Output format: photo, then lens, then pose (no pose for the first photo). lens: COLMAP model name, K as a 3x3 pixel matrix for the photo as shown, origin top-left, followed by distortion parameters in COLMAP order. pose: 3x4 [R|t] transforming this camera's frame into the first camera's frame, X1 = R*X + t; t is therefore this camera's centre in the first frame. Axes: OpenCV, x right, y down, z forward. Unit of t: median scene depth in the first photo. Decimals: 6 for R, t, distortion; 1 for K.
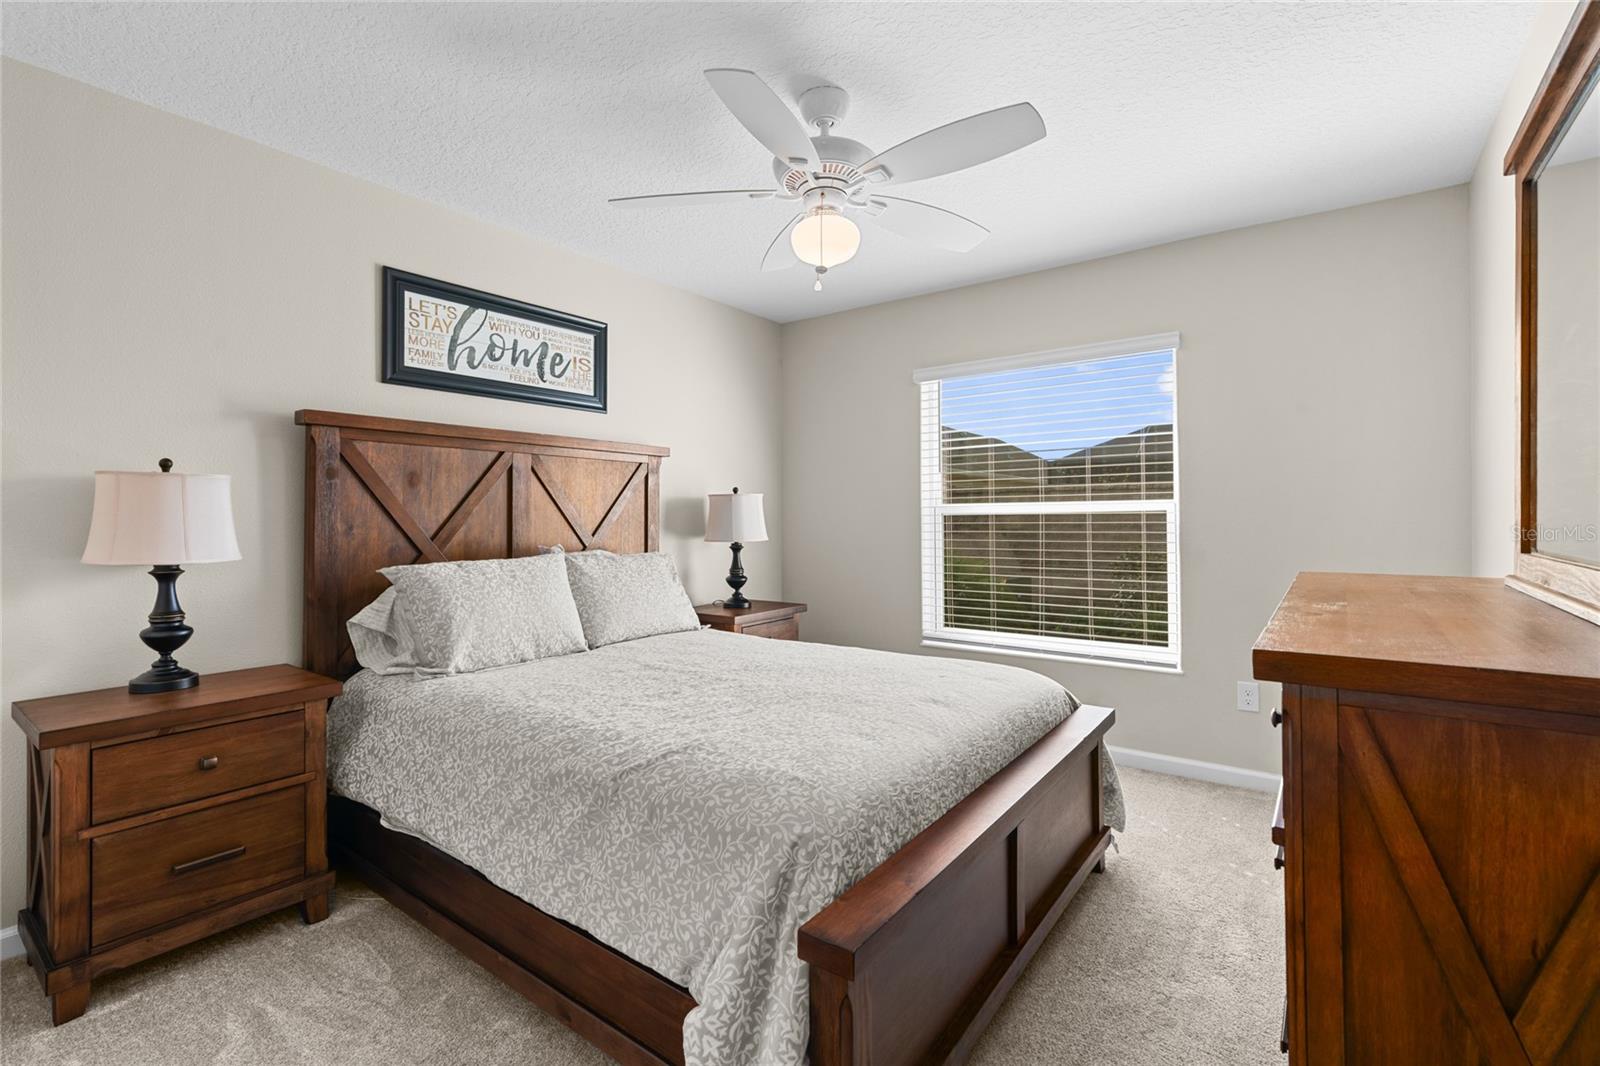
lens RADIAL K [[721.6, 0, 804.3], [0, 721.6, 529.6], [0, 0, 1]] dist [-0.005528, 0.002264]
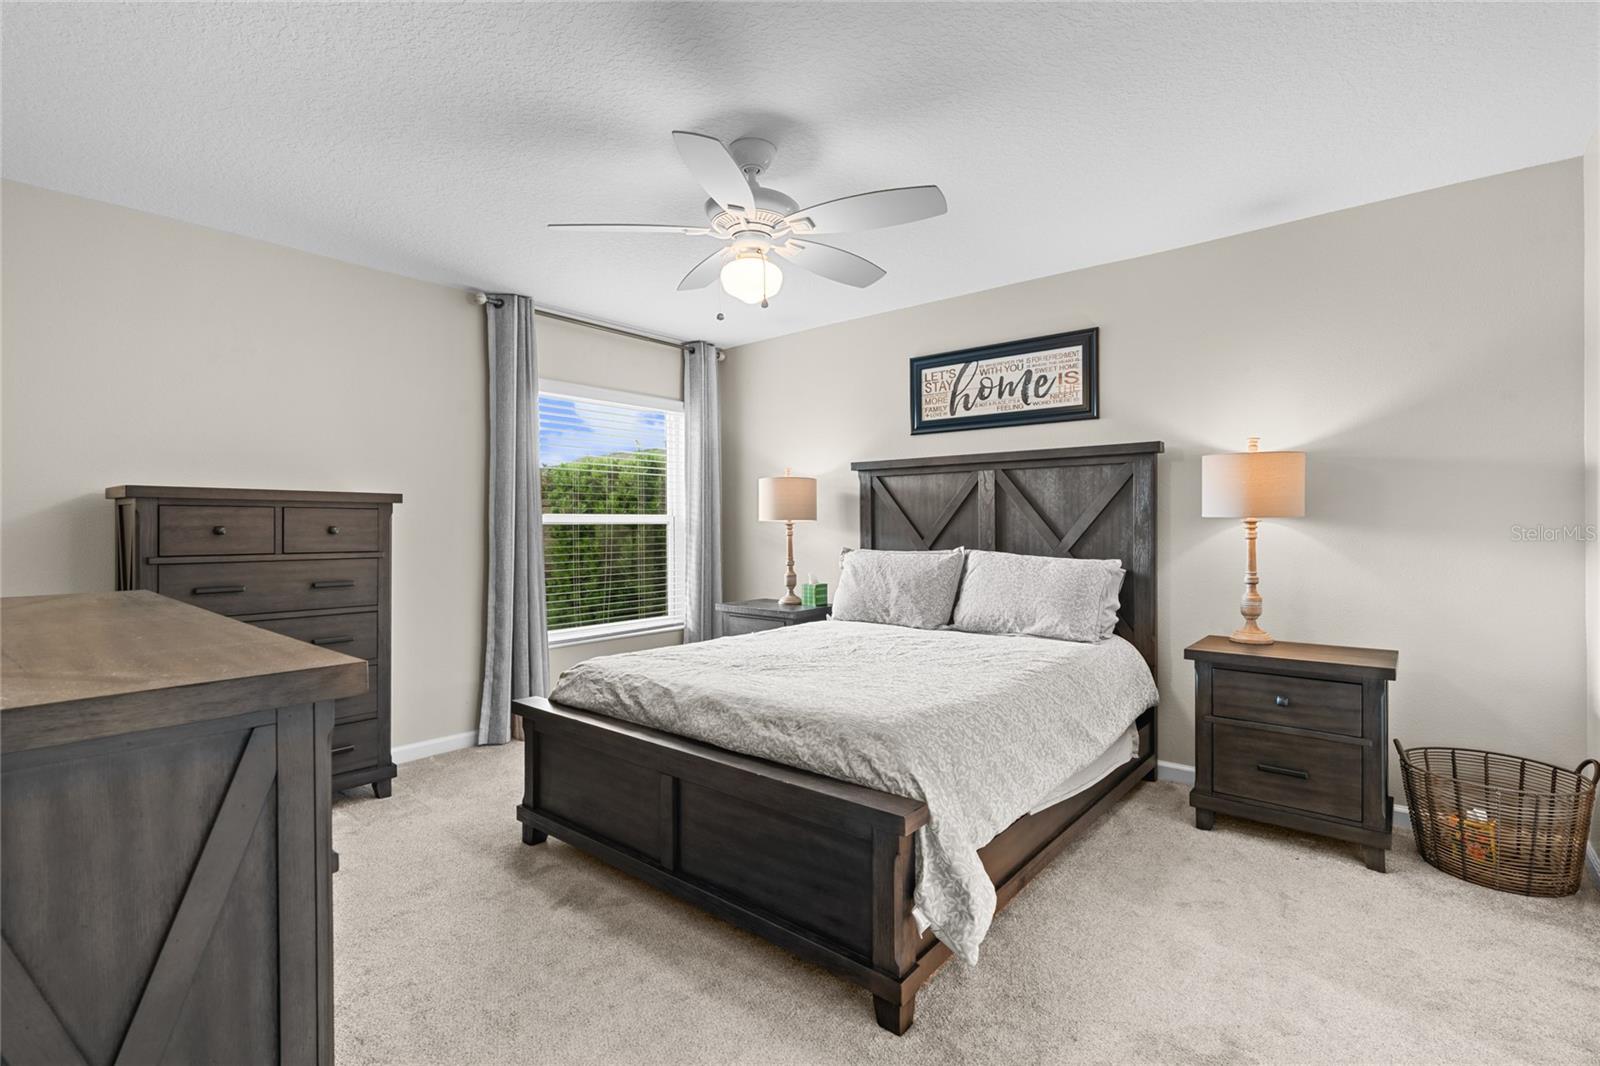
lens RADIAL K [[721.6, 0, 799.5], [0, 721.6, 531.1], [0, 0, 1]] dist [-0.005528, 0.002264]
pose [[-0.058264, 0.014155, -0.998201, 0.821792], [-0.019156, 0.999700, 0.015294, -0.019608], [0.998117, 0.020012, -0.057975, 0.745618]]
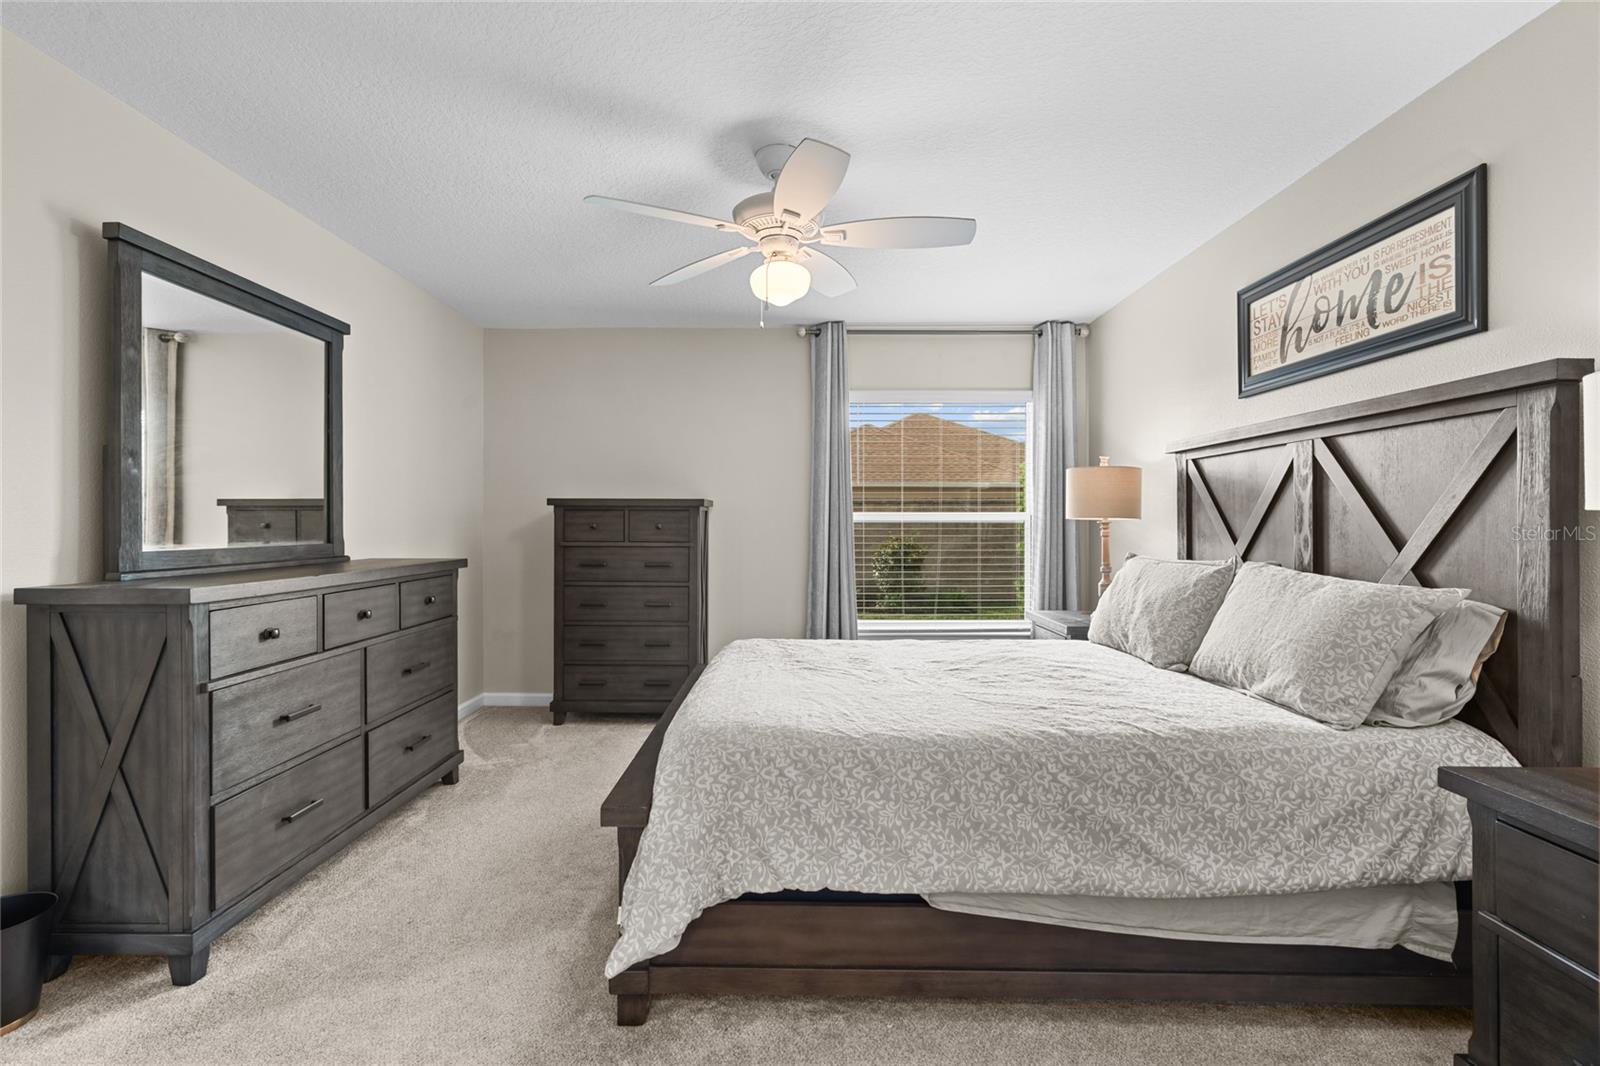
lens RADIAL K [[721.6, 0, 796.3], [0, 721.6, 525.5], [0, 0, 1]] dist [-0.005528, 0.002264]
pose [[-0.803463, 0.005281, -0.595332, 0.513718], [-0.010678, 0.999672, 0.023279, -0.028772], [0.595259, 0.025061, -0.803143, 1.282015]]
